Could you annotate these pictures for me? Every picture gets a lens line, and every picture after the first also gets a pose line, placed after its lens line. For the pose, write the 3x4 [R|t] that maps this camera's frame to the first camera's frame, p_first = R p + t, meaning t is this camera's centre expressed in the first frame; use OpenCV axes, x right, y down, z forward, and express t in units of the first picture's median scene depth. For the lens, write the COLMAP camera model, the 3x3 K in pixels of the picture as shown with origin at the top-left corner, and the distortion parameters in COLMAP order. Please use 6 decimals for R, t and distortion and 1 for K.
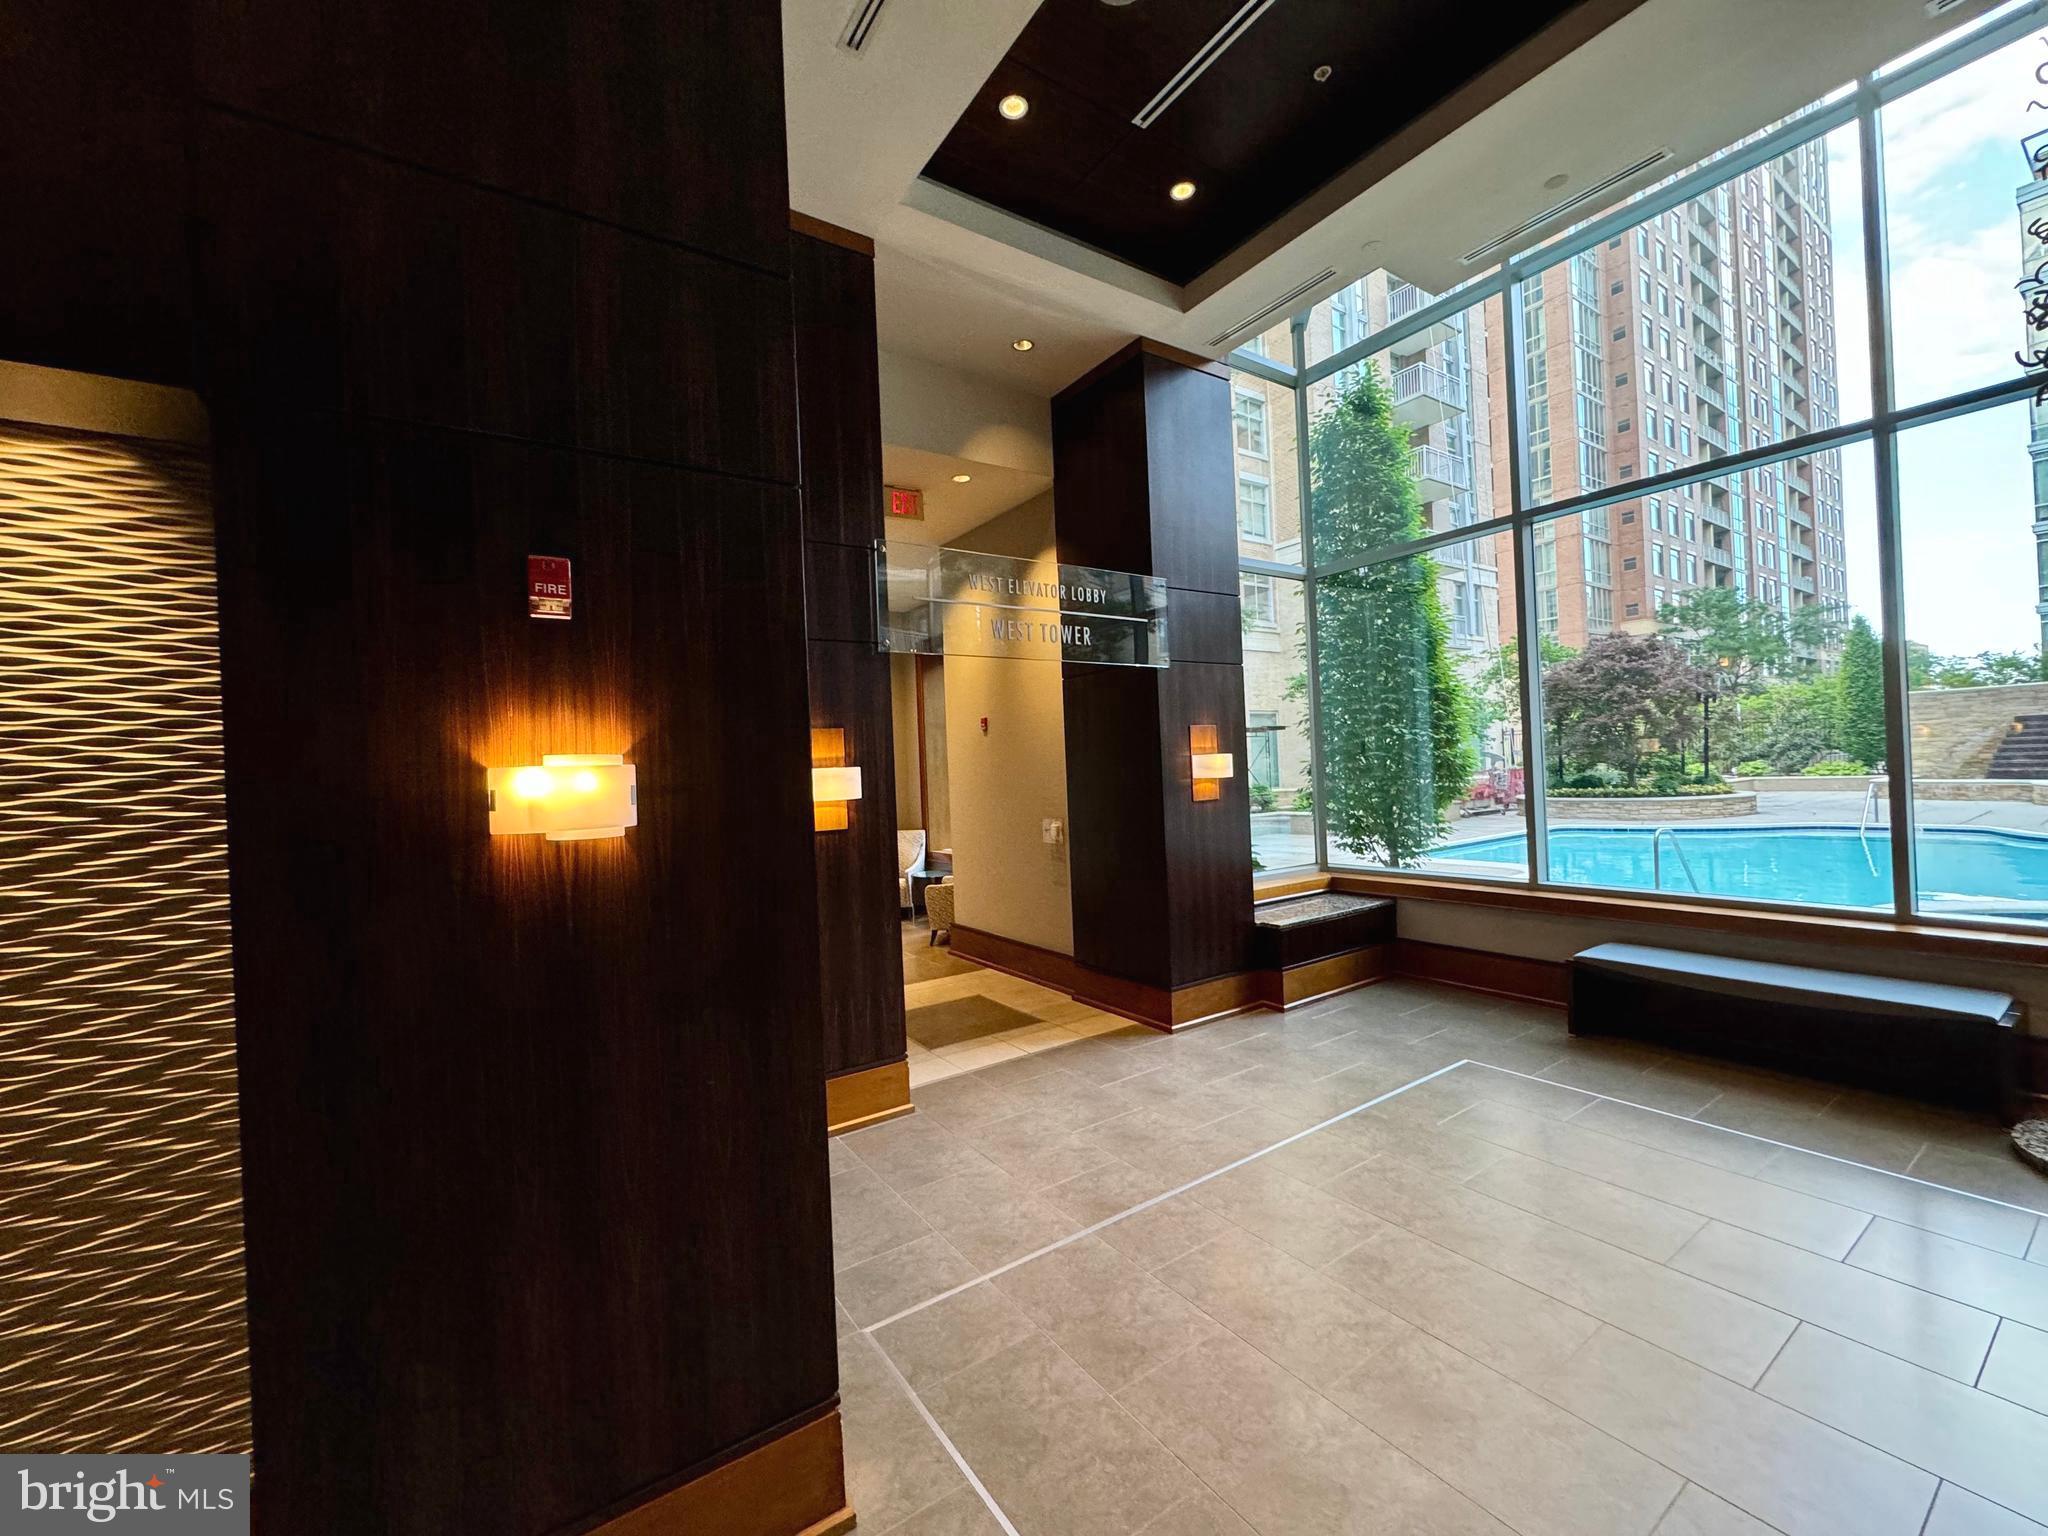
lens RADIAL K [[819.0, 0, 1025.5], [0, 819.0, 767.9], [0, 0, 1]] dist [0.000909, 0.000281]
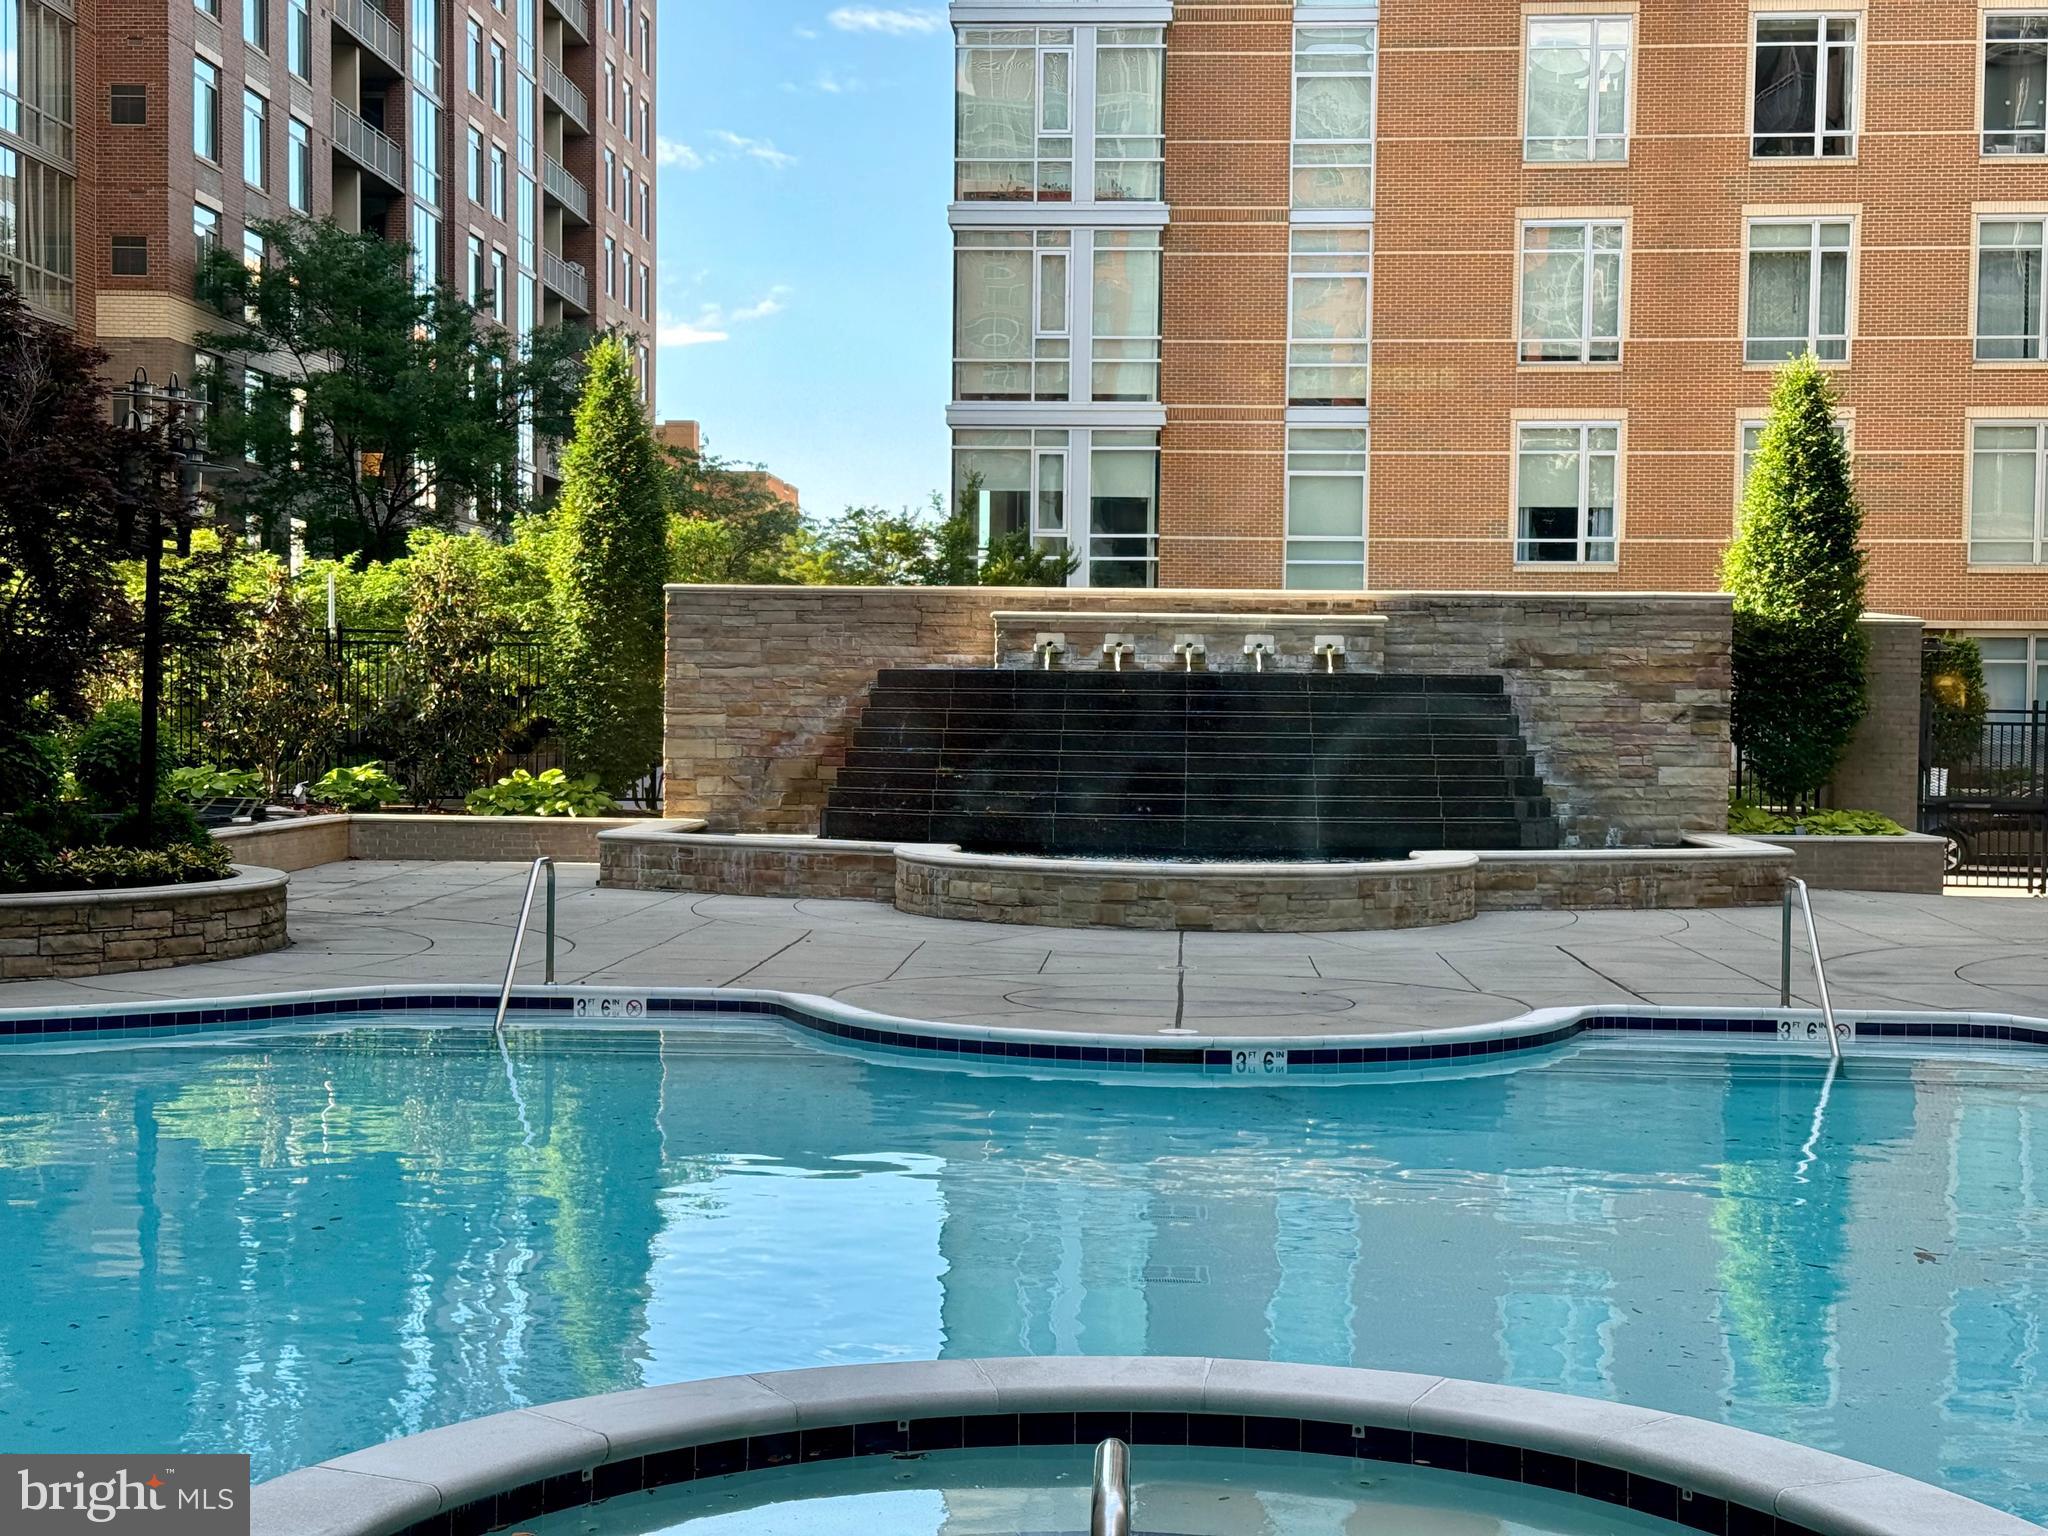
lens RADIAL K [[2830.0, 0, 1022.8], [0, 2830.0, 771.6], [0, 0, 1]] dist [0.045641, 0.000000]
pose [[0.612761, 0.031592, 0.789637, 0.684117], [-0.041719, 0.999101, -0.007599, -0.027426], [-0.789166, -0.028286, 0.613528, 0.463073]]
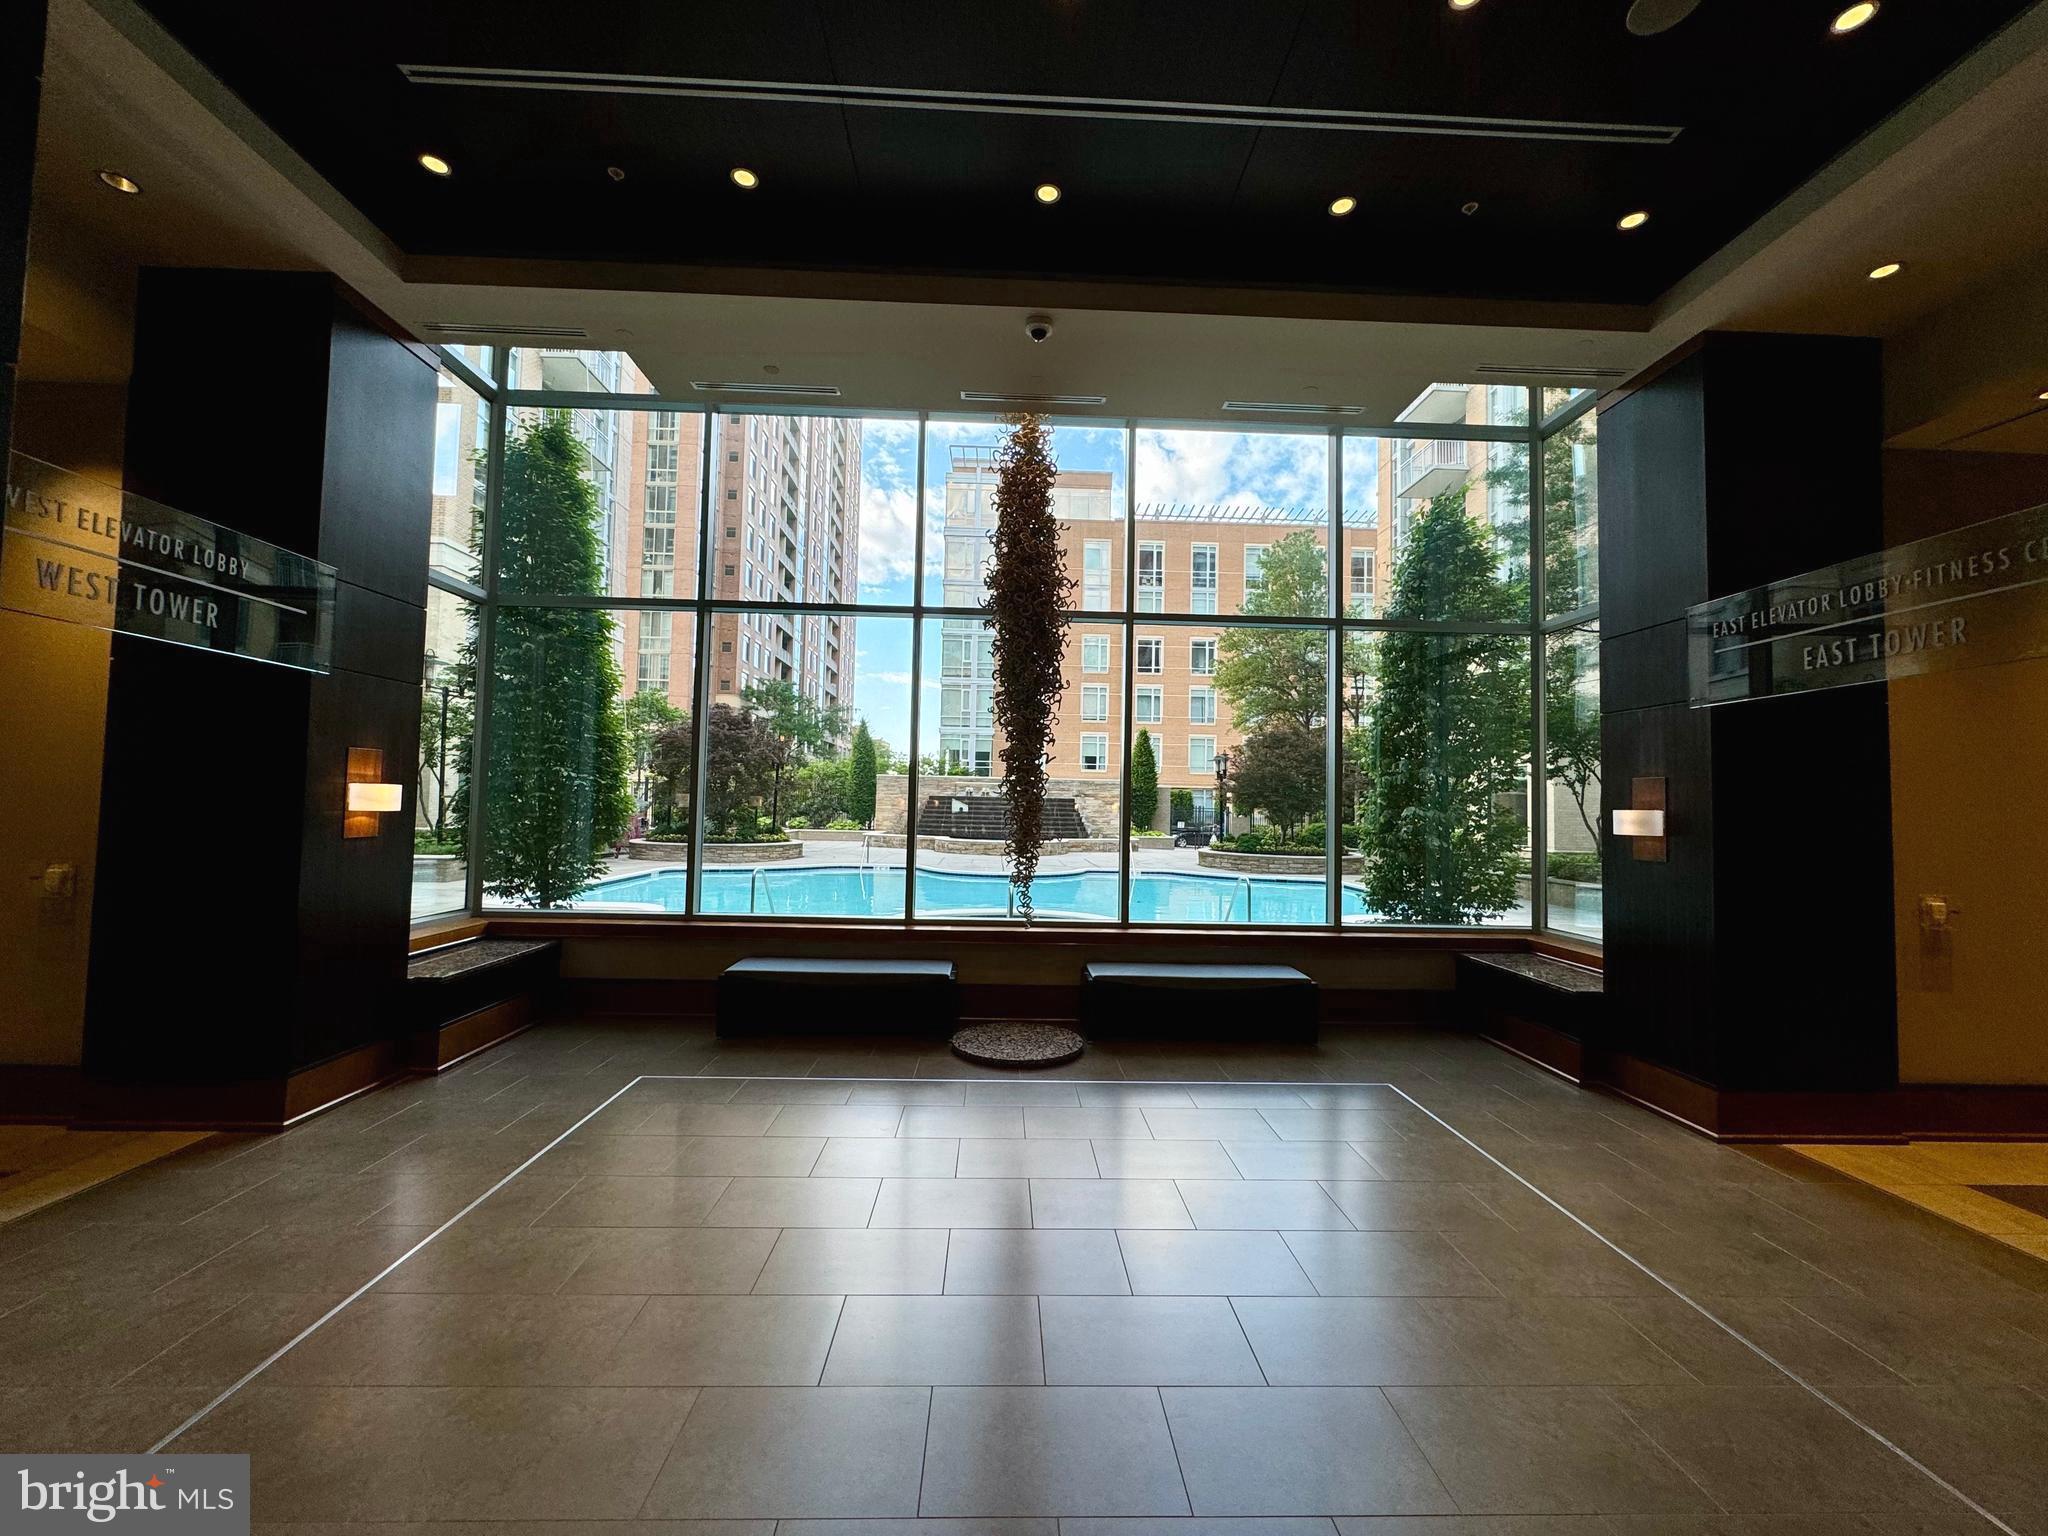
lens RADIAL K [[819.0, 0, 1027.3], [0, 819.0, 767.6], [0, 0, 1]] dist [0.000909, 0.000281]
pose [[0.531710, 0.093189, 0.841784, -0.095214], [-0.047644, 0.995645, -0.080128, 0.002077], [-0.845586, 0.002500, 0.533834, -0.022674]]
